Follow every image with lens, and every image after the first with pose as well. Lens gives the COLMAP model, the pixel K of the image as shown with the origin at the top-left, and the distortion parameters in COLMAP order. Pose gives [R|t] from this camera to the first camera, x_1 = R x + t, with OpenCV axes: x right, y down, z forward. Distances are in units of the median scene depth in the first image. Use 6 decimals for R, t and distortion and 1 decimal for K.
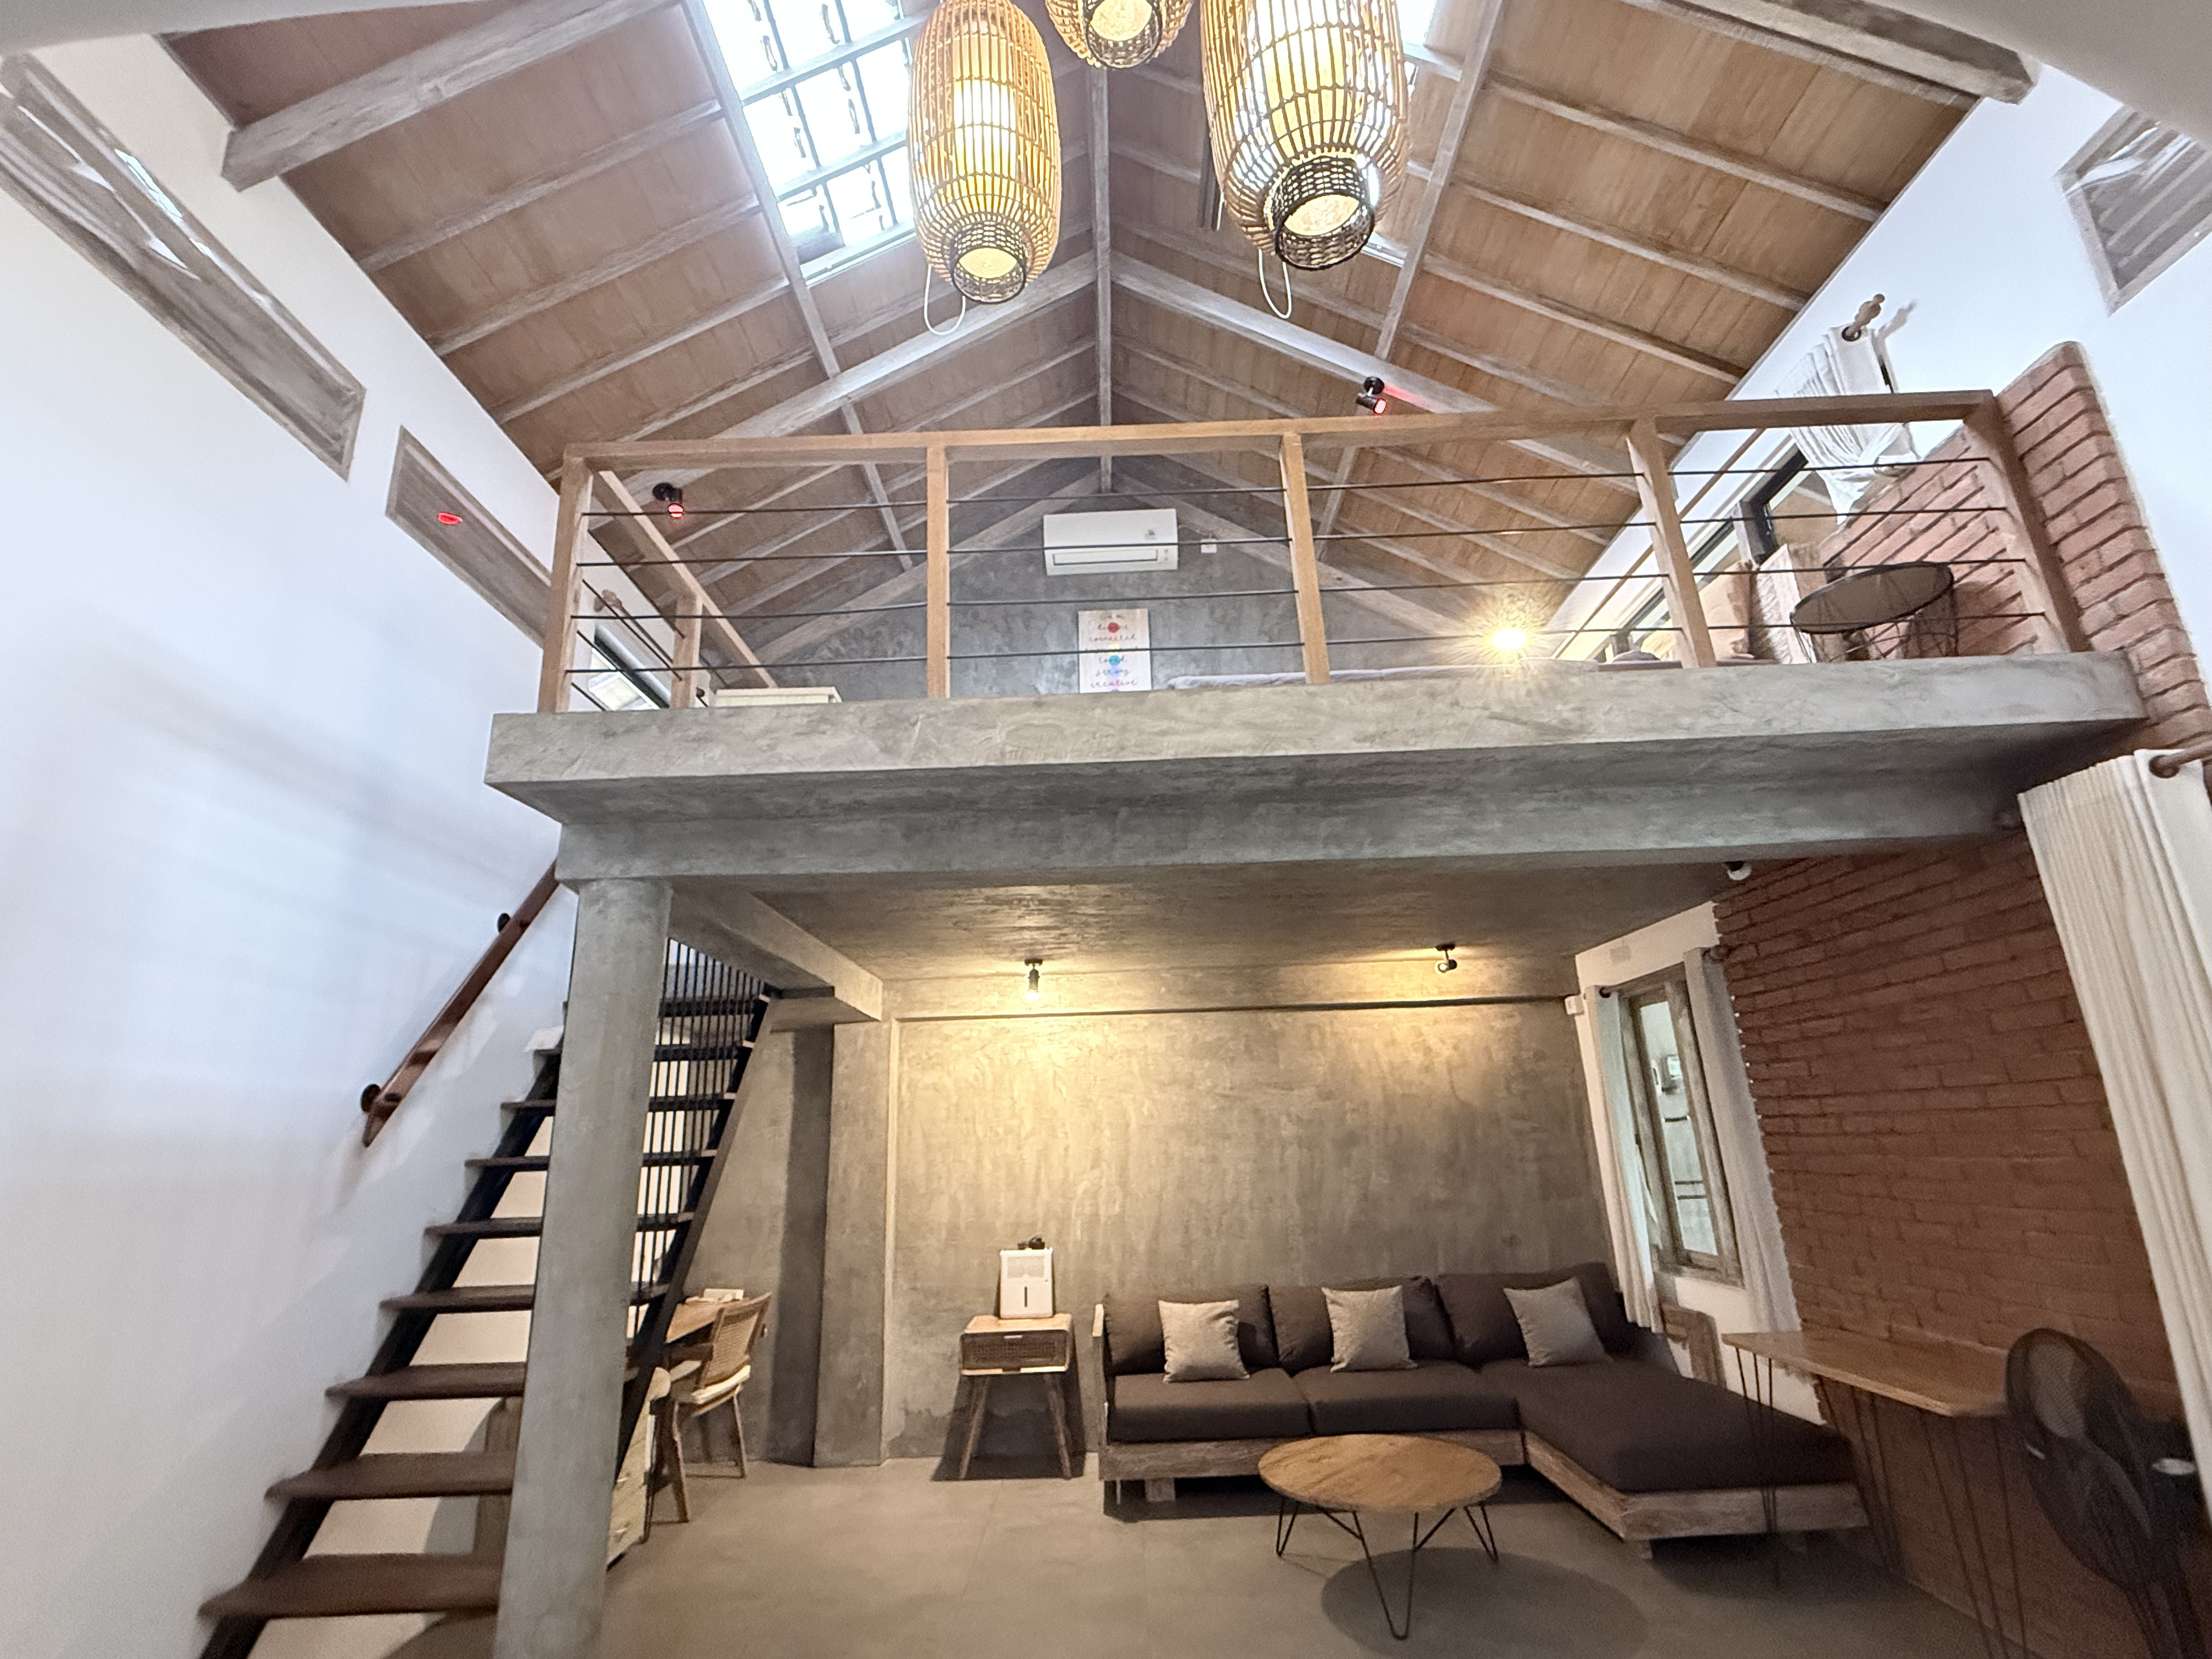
lens RADIAL K [[1017.8, 0, 1106.0], [0, 1017.8, 829.5], [0, 0, 1]] dist [0.000338, -0.000075]
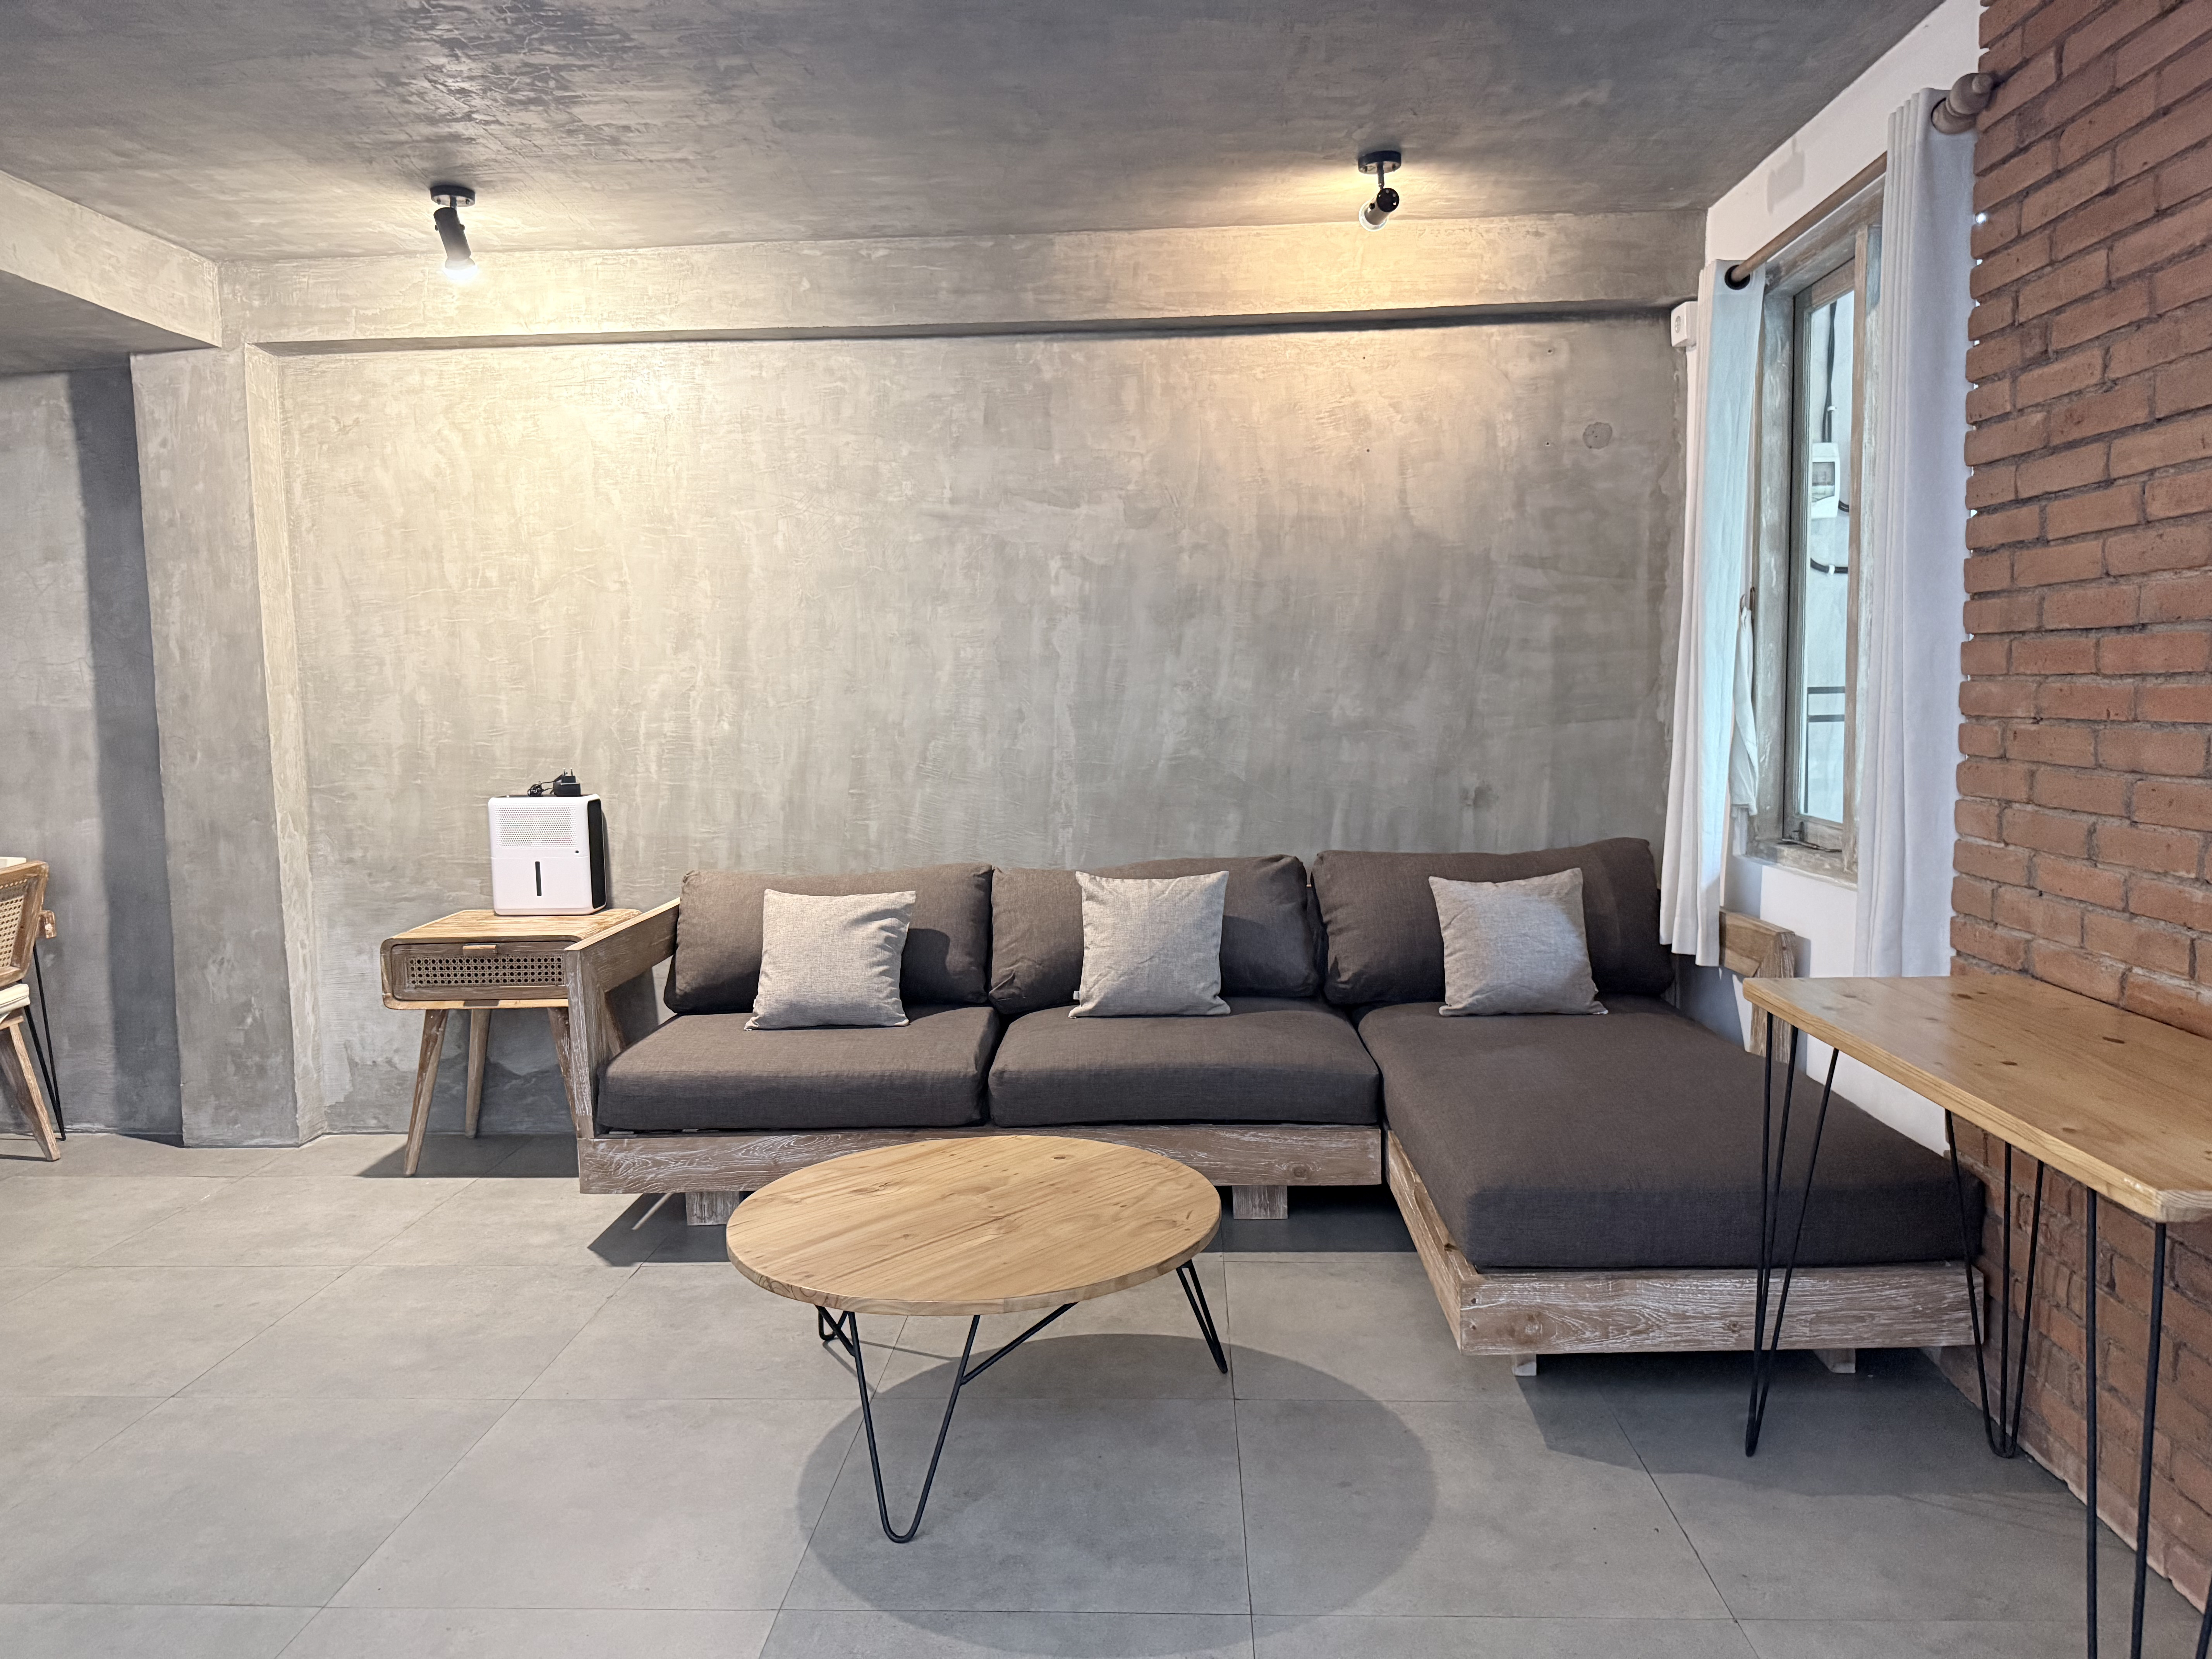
lens RADIAL K [[1544.7, 0, 1106.0], [0, 1544.7, 829.5], [0, 0, 1]] dist [0.103684, -0.145011]
pose [[0.999530, 0.016827, -0.025608, 0.225214], [-0.005635, 0.922416, 0.386156, 0.114146], [0.030119, -0.385830, 0.922078, 0.256078]]
